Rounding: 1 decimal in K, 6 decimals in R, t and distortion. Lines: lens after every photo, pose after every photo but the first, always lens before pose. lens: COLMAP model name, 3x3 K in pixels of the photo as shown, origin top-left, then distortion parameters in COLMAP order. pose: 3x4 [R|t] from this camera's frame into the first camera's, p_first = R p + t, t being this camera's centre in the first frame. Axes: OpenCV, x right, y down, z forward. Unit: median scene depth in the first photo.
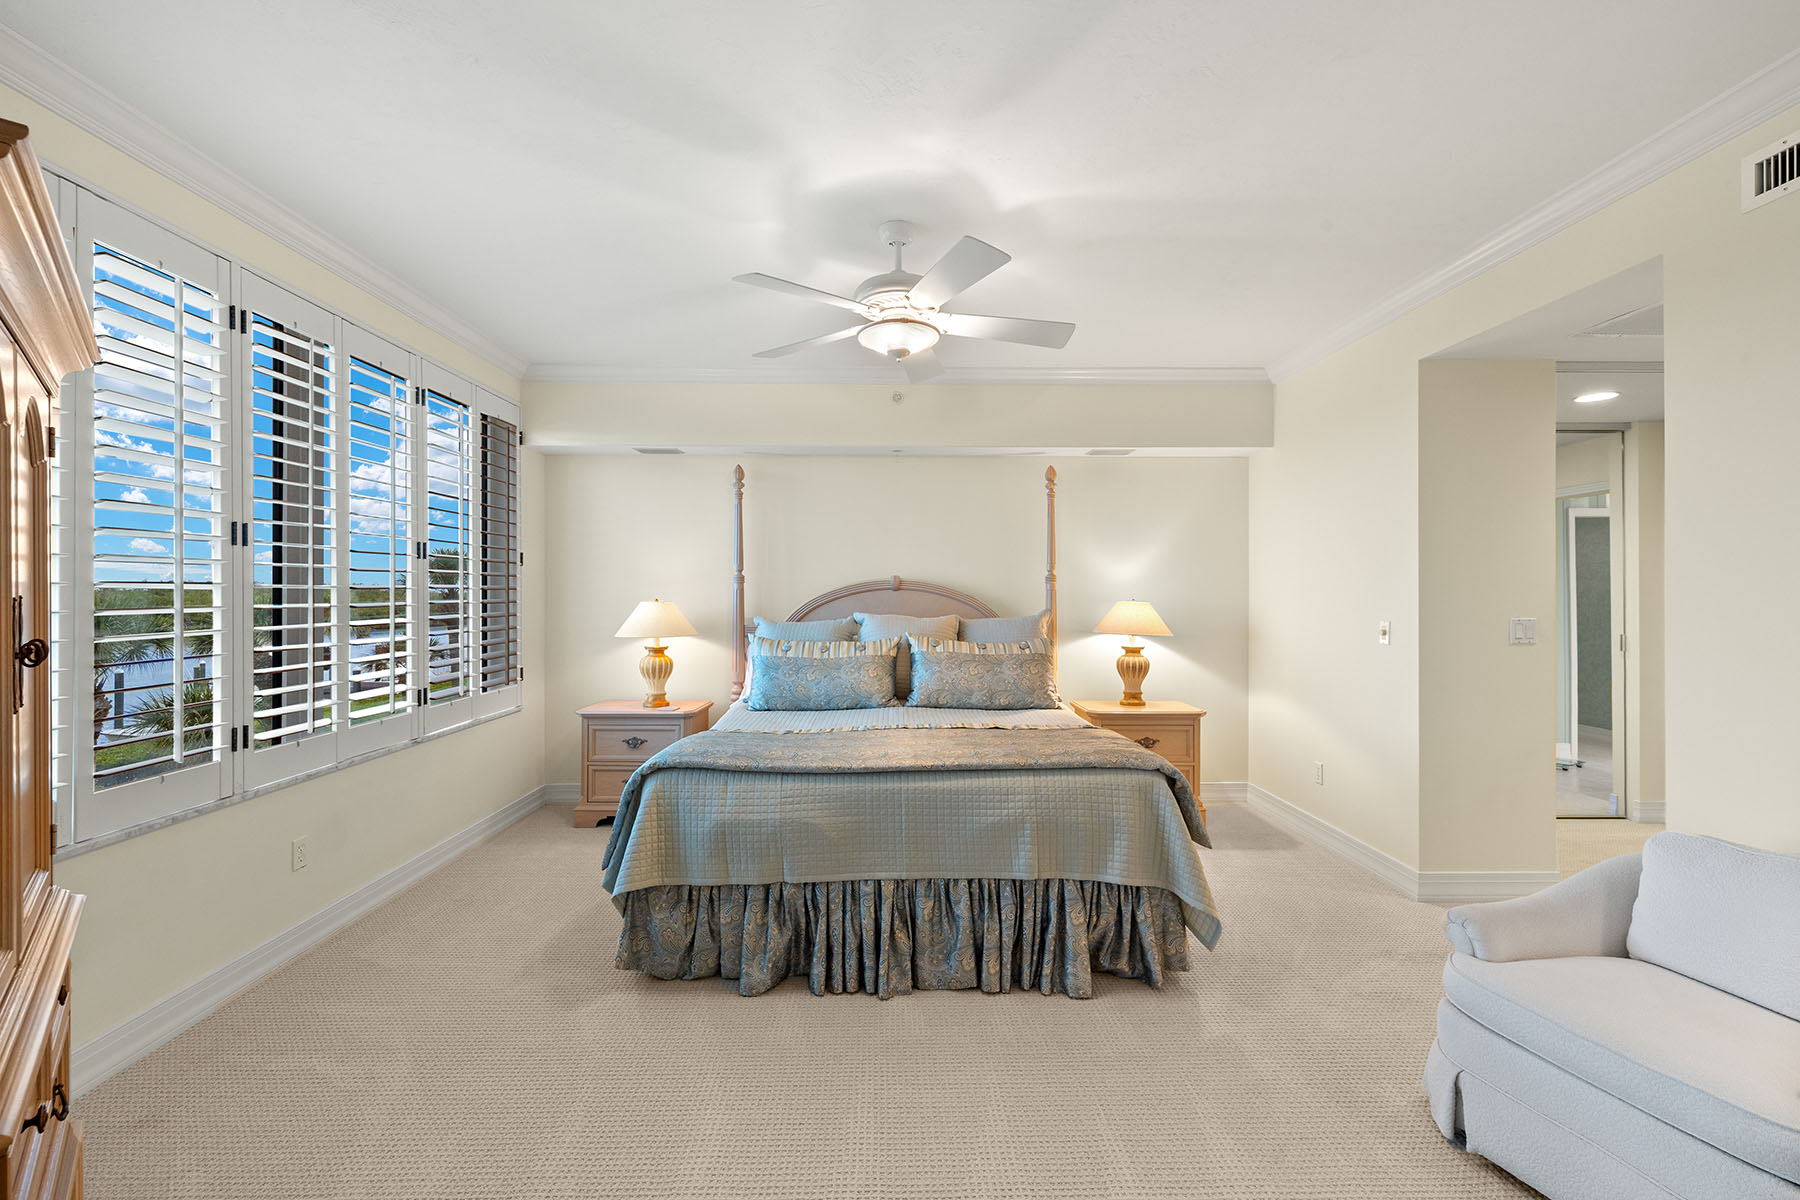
lens RADIAL K [[759.2, 0, 894.3], [0, 759.2, 600.7], [0, 0, 1]] dist [0.002007, -0.000040]
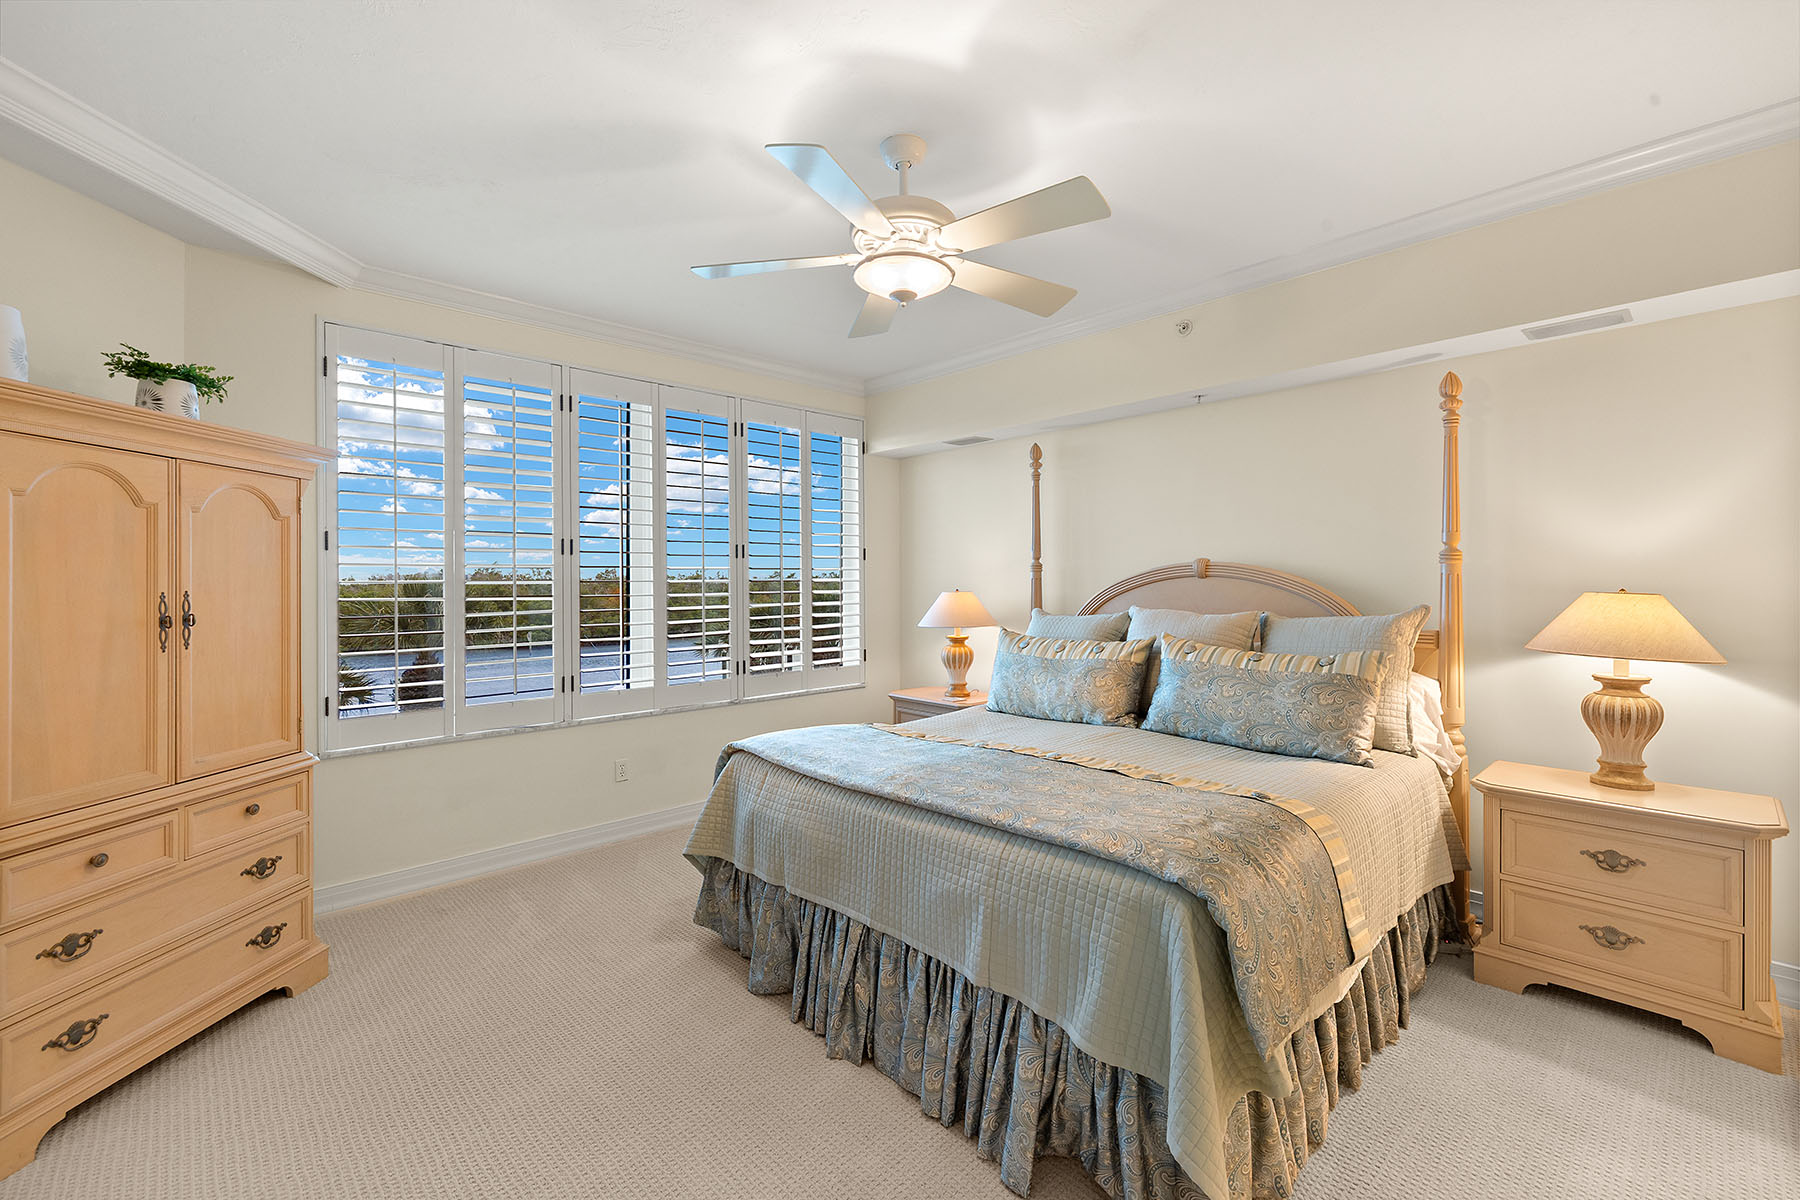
lens RADIAL K [[759.2, 0, 897.1], [0, 759.2, 585.3], [0, 0, 1]] dist [0.002007, -0.000040]
pose [[0.671868, -0.004905, -0.740654, 0.382895], [0.001530, 0.999985, -0.005234, -0.002530], [0.740669, 0.002383, 0.671866, 0.270482]]
